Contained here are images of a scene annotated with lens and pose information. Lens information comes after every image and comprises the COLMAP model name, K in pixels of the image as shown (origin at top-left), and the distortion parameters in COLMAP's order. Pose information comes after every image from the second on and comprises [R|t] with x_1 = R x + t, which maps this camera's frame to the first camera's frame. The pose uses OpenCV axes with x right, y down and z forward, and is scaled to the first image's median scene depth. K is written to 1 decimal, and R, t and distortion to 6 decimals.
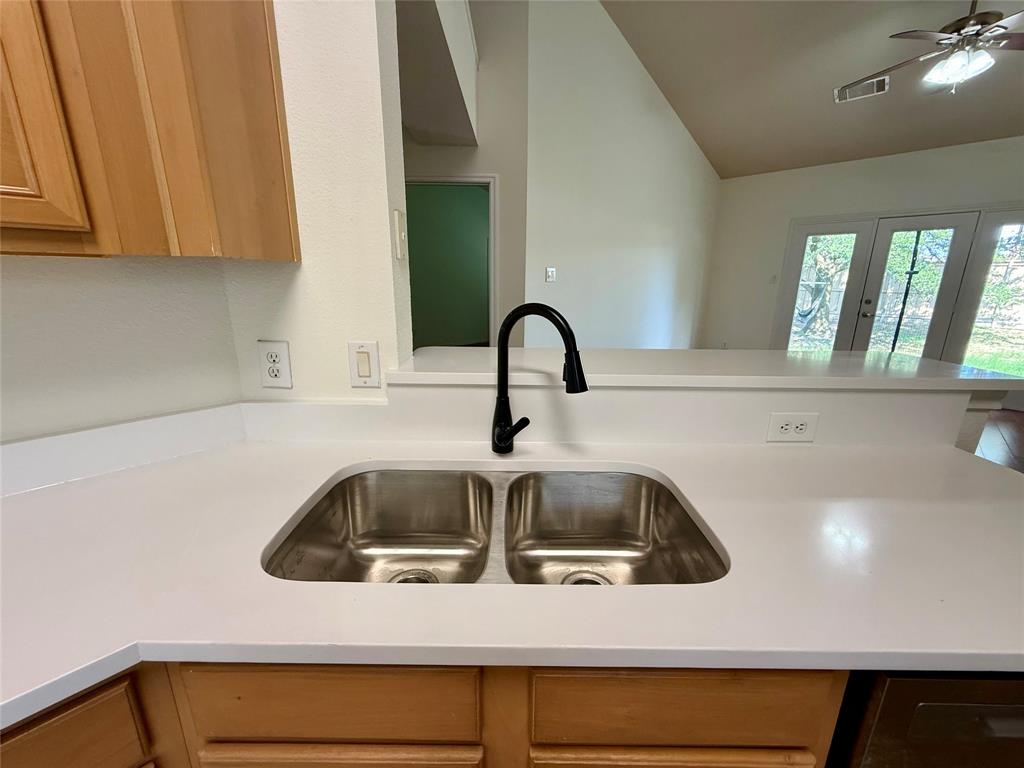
lens RADIAL K [[408.6, 0, 509.0], [0, 408.6, 382.4], [0, 0, 1]] dist [-0.000573, 0.000216]
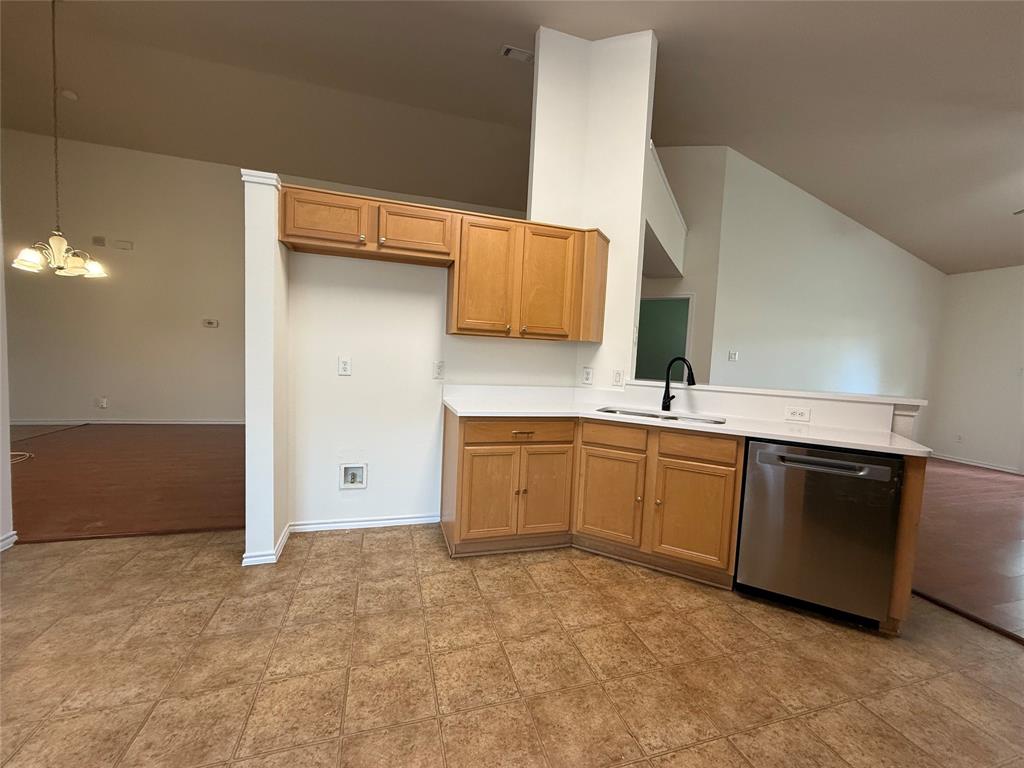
lens RADIAL K [[408.6, 0, 509.7], [0, 408.6, 383.9], [0, 0, 1]] dist [-0.000573, 0.000216]
pose [[0.876889, 0.064885, -0.476294, 0.150221], [-0.157058, 0.975140, -0.156313, 0.243919], [0.454311, 0.211875, 0.865280, -0.782312]]
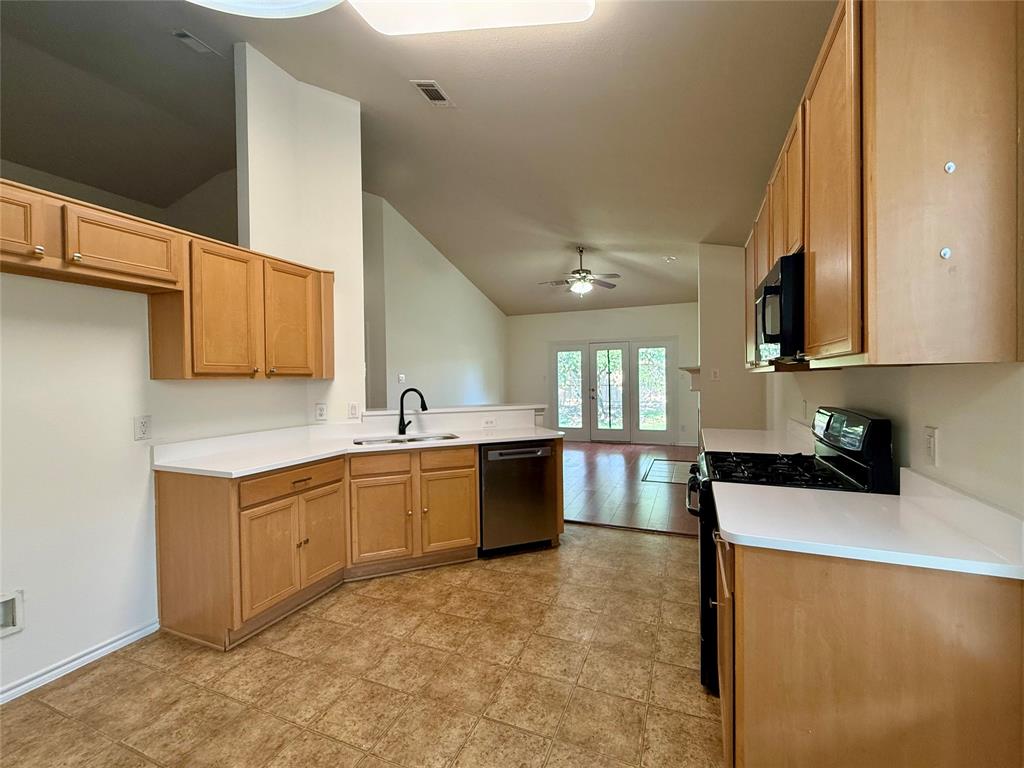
lens RADIAL K [[435.6, 0, 512.0], [0, 435.6, 383.7], [0, 0, 1]] dist [-0.002459, 0.001410]
pose [[0.926924, -0.025408, 0.374388, -0.201559], [0.113432, 0.970002, -0.215008, 0.254065], [-0.357694, 0.241764, 0.902001, -1.023676]]
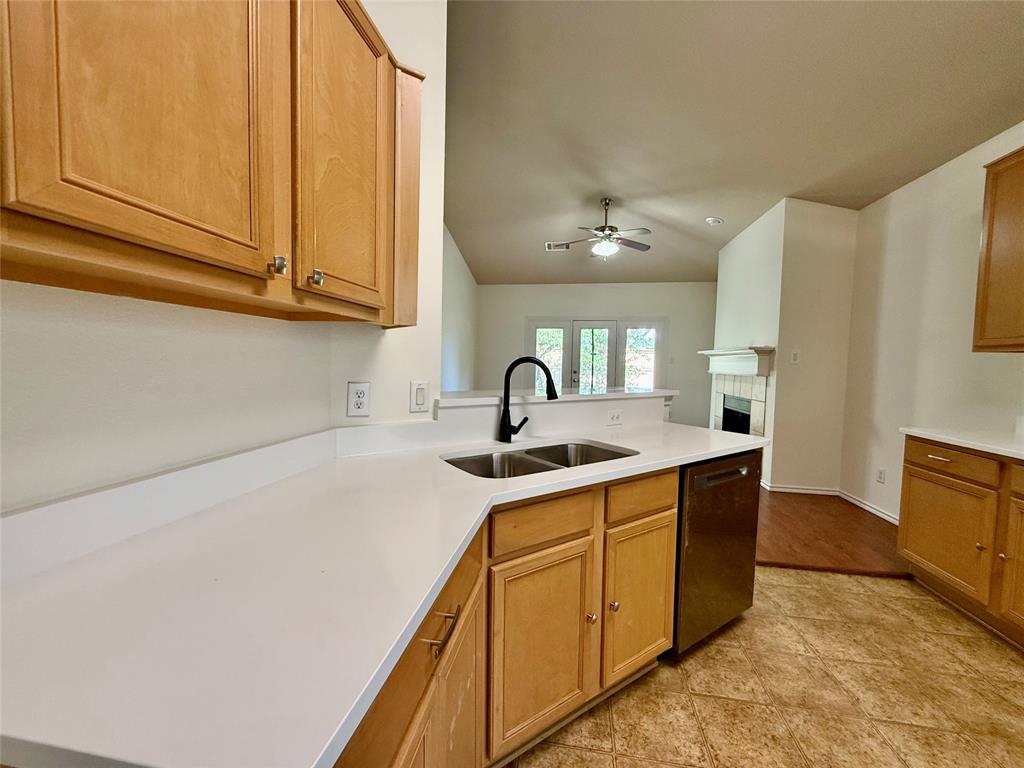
lens RADIAL K [[408.6, 0, 509.2], [0, 408.6, 383.3], [0, 0, 1]] dist [-0.000573, 0.000216]
pose [[0.819960, -0.022759, 0.571968, -0.409332], [0.129325, 0.980739, -0.146373, 0.074681], [-0.557620, 0.193990, 0.807111, -0.184680]]
